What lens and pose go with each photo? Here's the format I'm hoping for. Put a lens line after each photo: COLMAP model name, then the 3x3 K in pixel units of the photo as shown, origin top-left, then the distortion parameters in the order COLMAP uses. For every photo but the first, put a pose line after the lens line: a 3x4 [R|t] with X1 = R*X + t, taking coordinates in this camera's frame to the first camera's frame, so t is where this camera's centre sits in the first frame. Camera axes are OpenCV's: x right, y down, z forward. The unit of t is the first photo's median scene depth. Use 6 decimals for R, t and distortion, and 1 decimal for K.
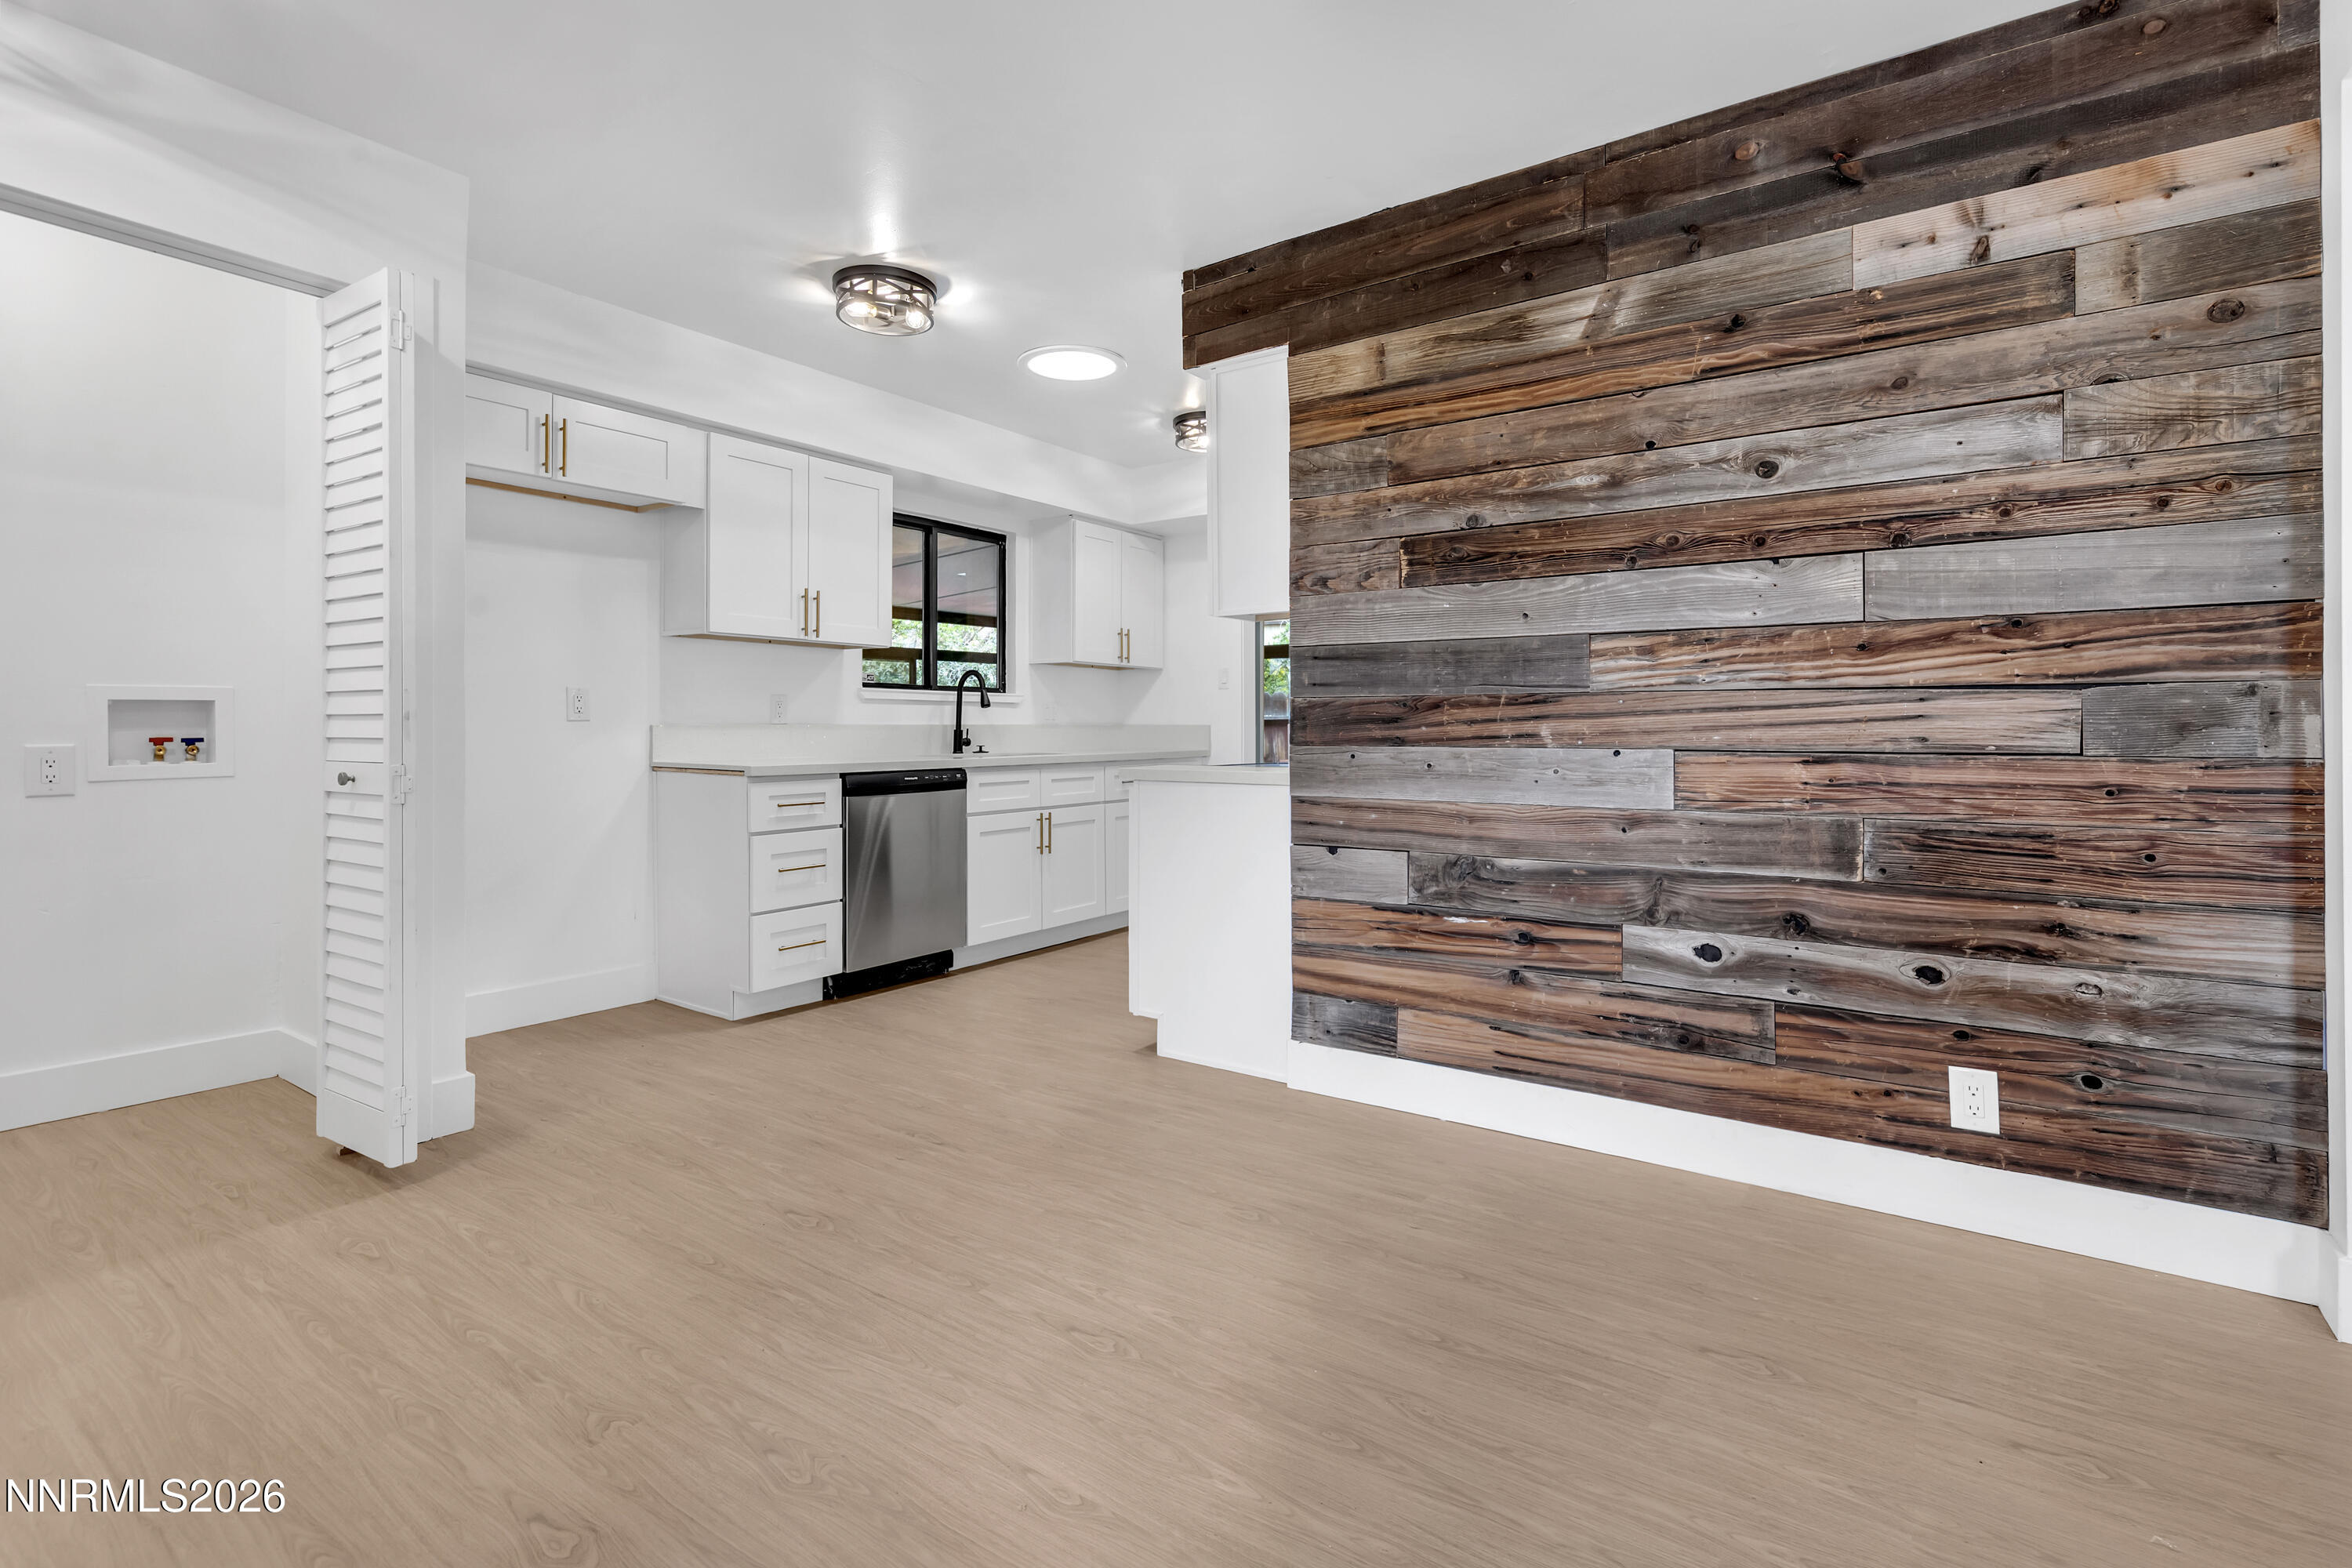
lens RADIAL K [[1081.3, 0, 1198.9], [0, 1081.3, 724.4], [0, 0, 1]] dist [0.002821, -0.000089]
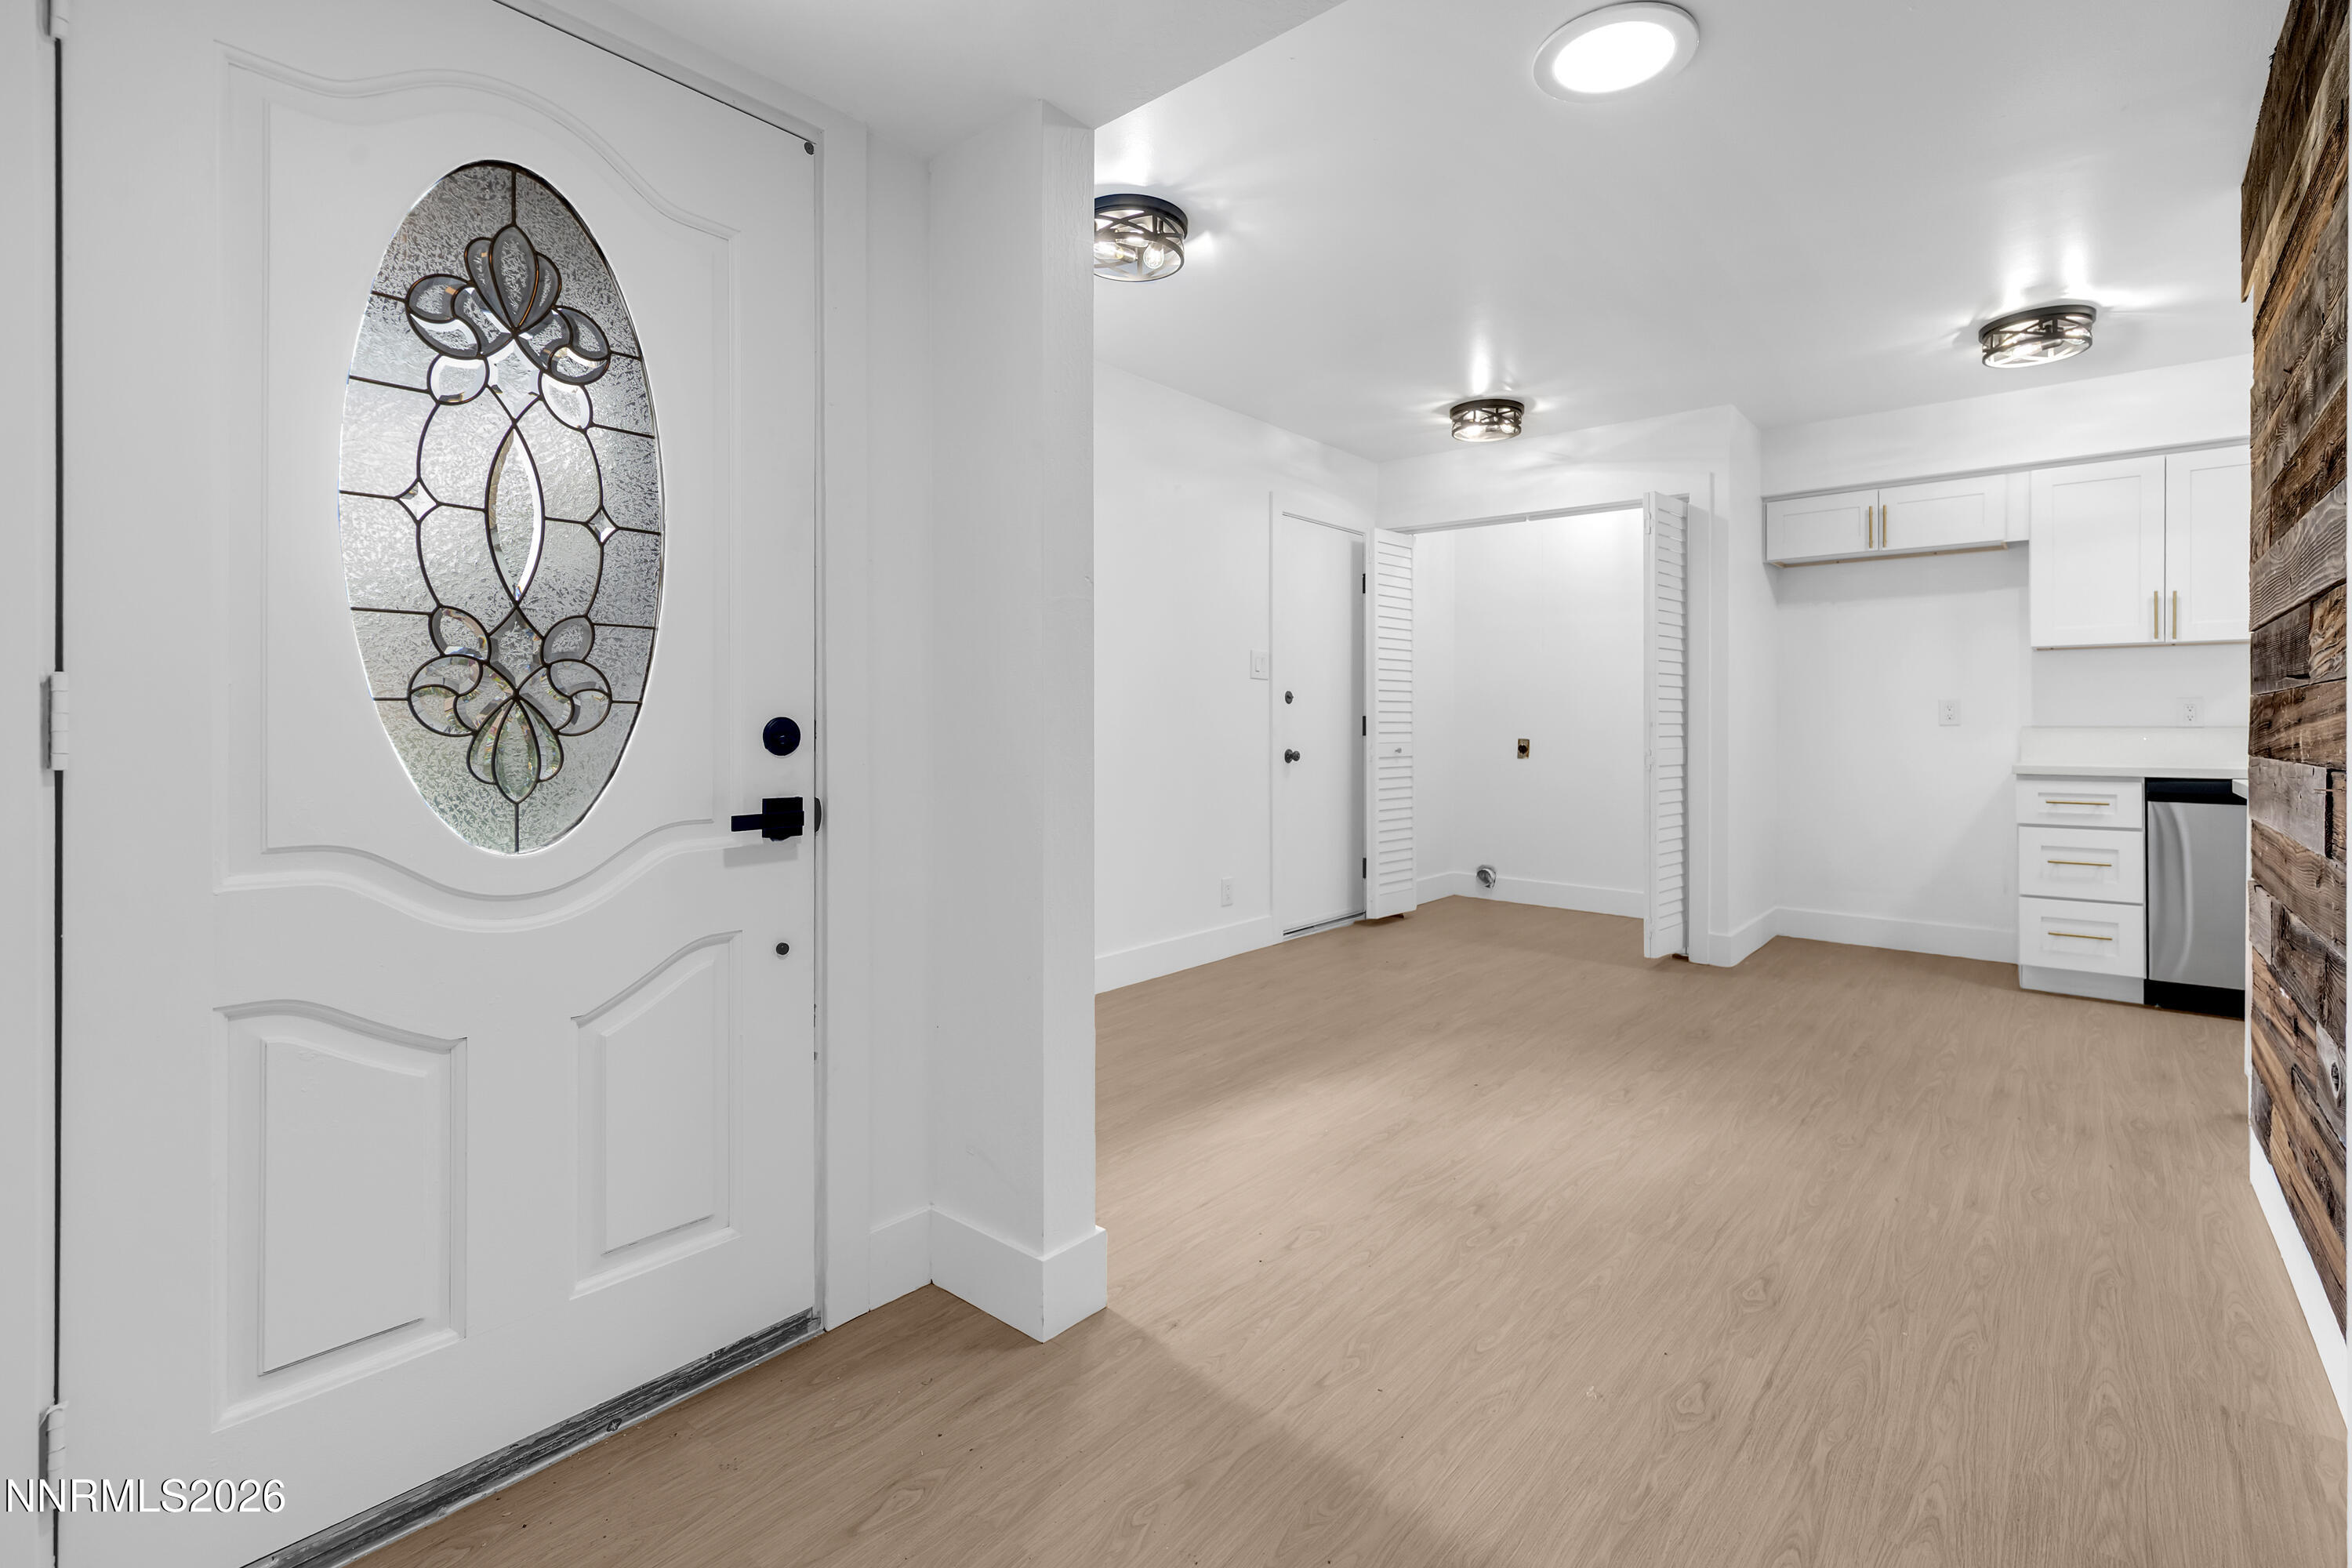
lens RADIAL K [[1081.3, 0, 1198.9], [0, 1081.3, 724.4], [0, 0, 1]] dist [0.002821, -0.000089]
pose [[-0.094996, -0.003475, -0.995472, 1.313134], [0.000068, 0.999994, -0.003497, 0.000004], [0.995478, -0.000400, -0.094996, 0.409458]]
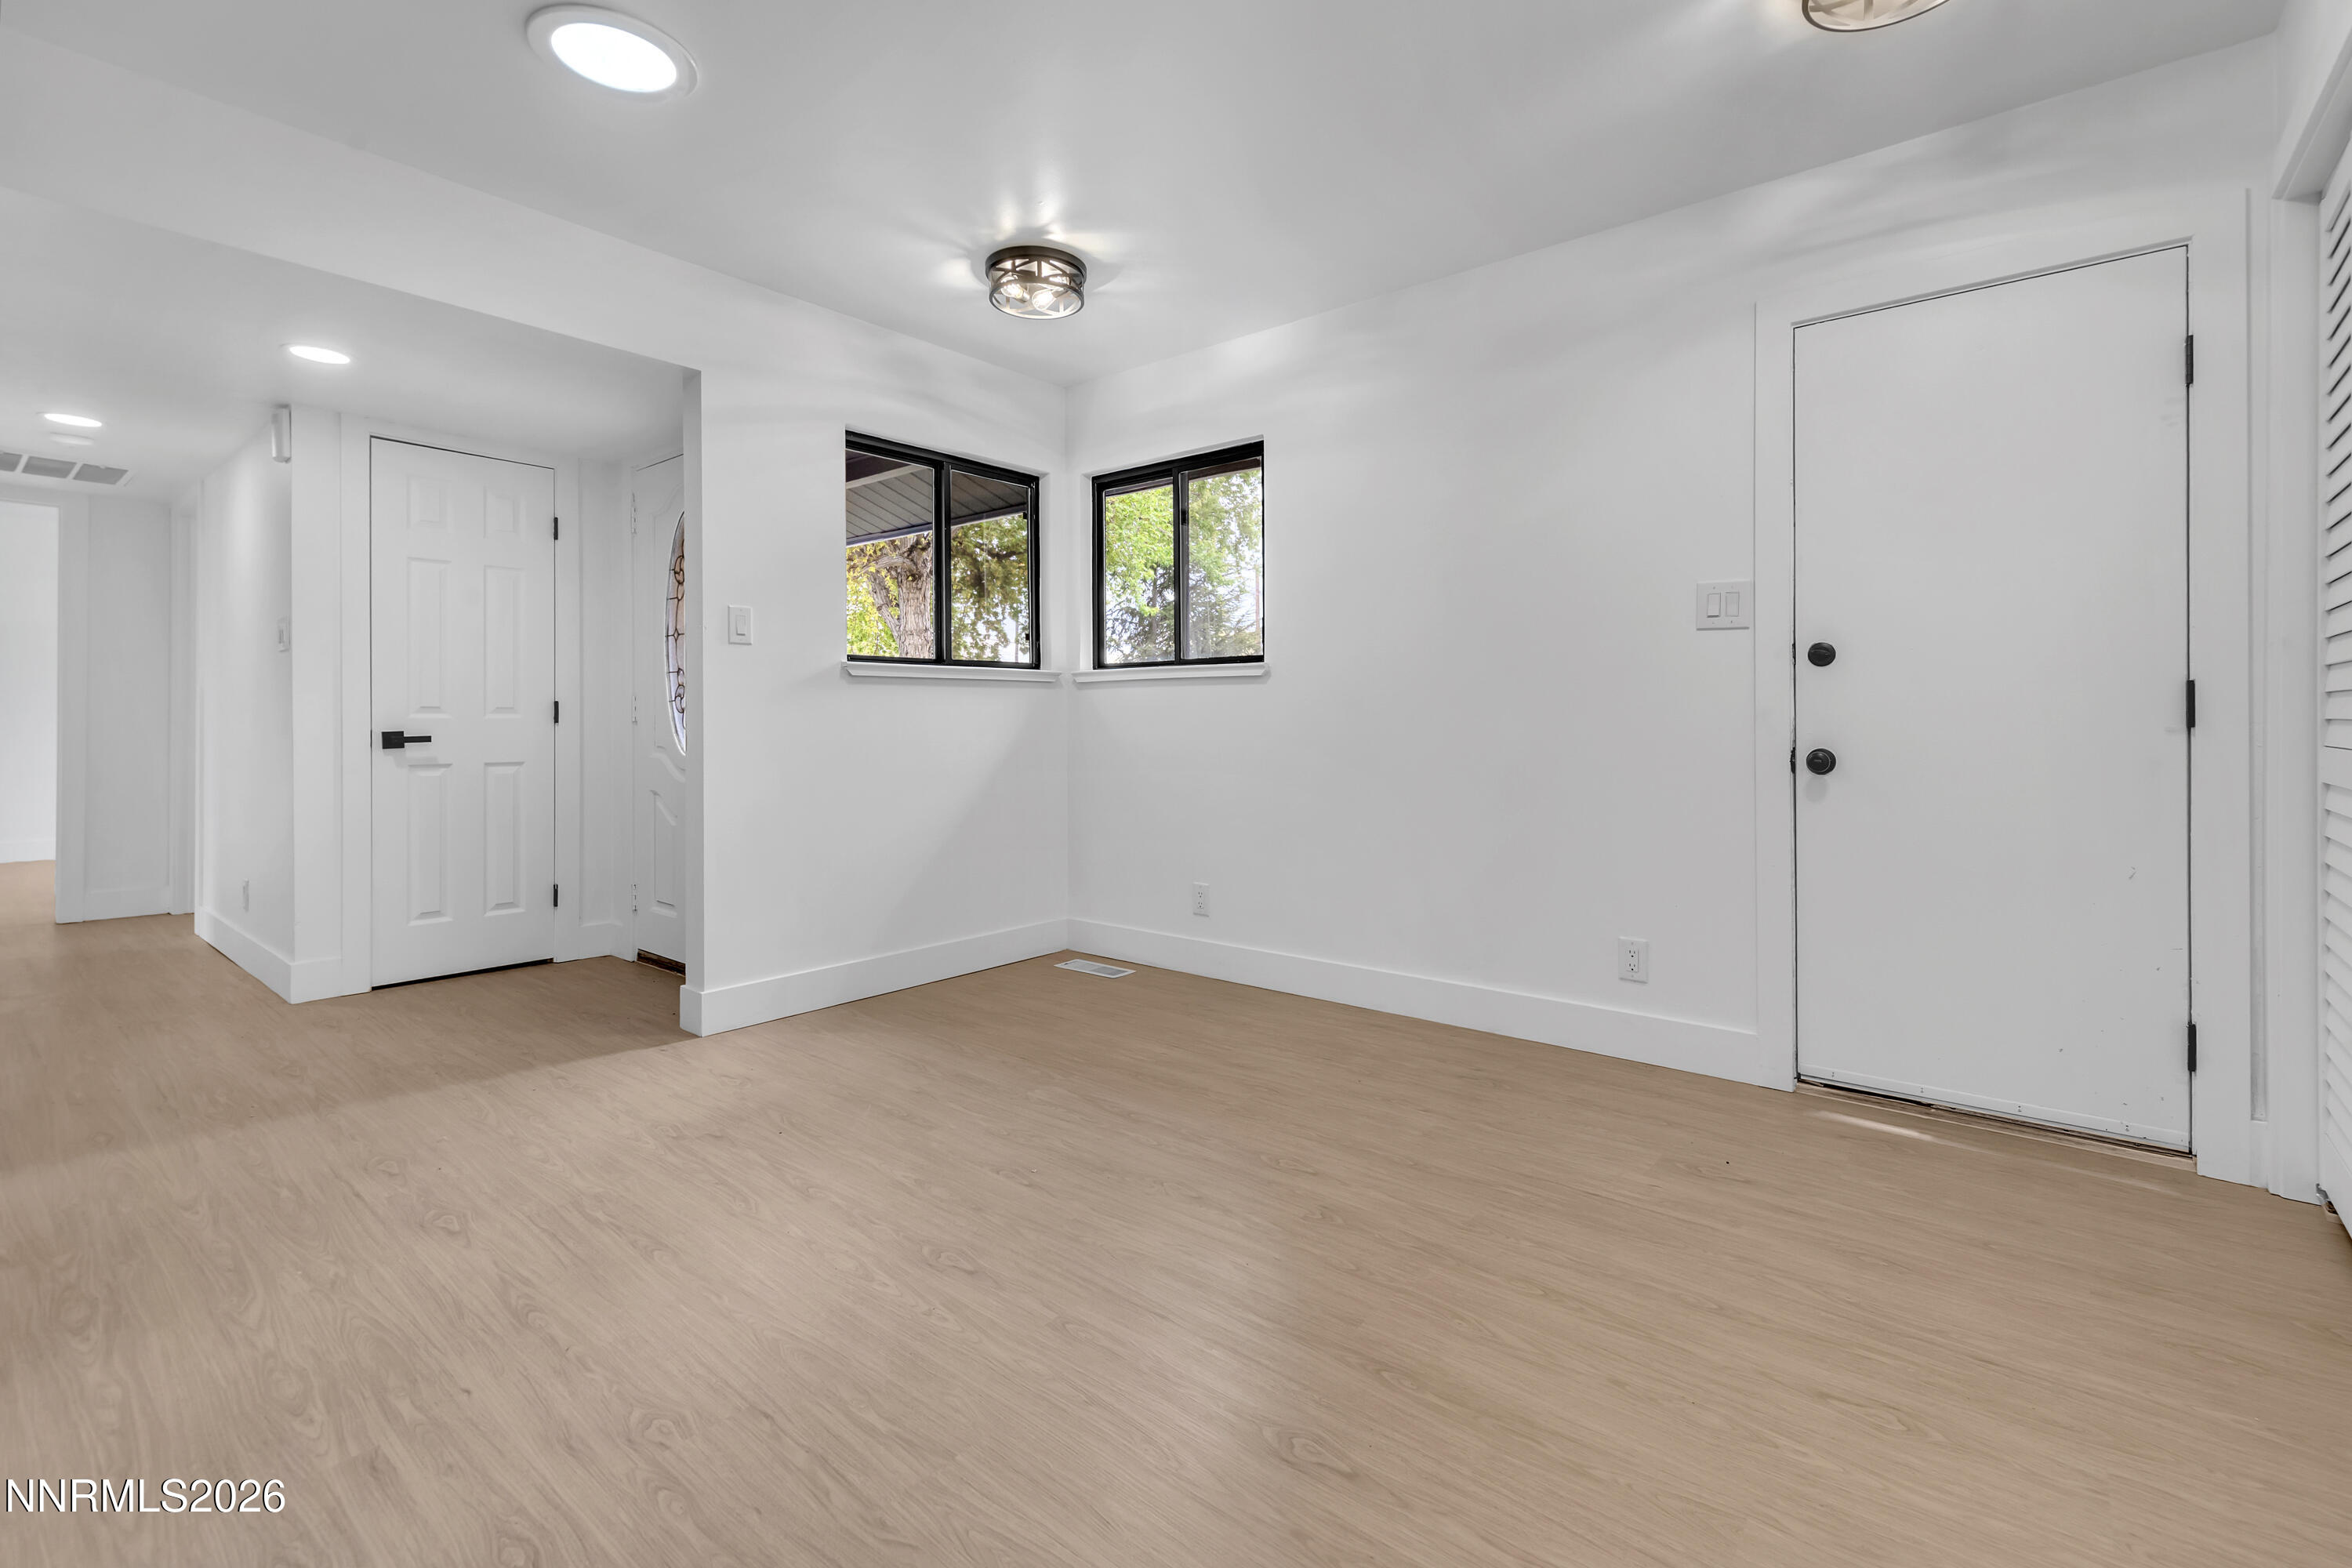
lens RADIAL K [[1018.7, 0, 1176.5], [0, 1018.7, 717.3], [0, 0, 1]] dist [0.004018, 0.000587]
pose [[-0.995896, -0.001897, 0.090481, -0.333685], [-0.001773, 0.999997, 0.001458, 0.007129], [-0.090483, 0.001292, -0.995897, 1.620910]]
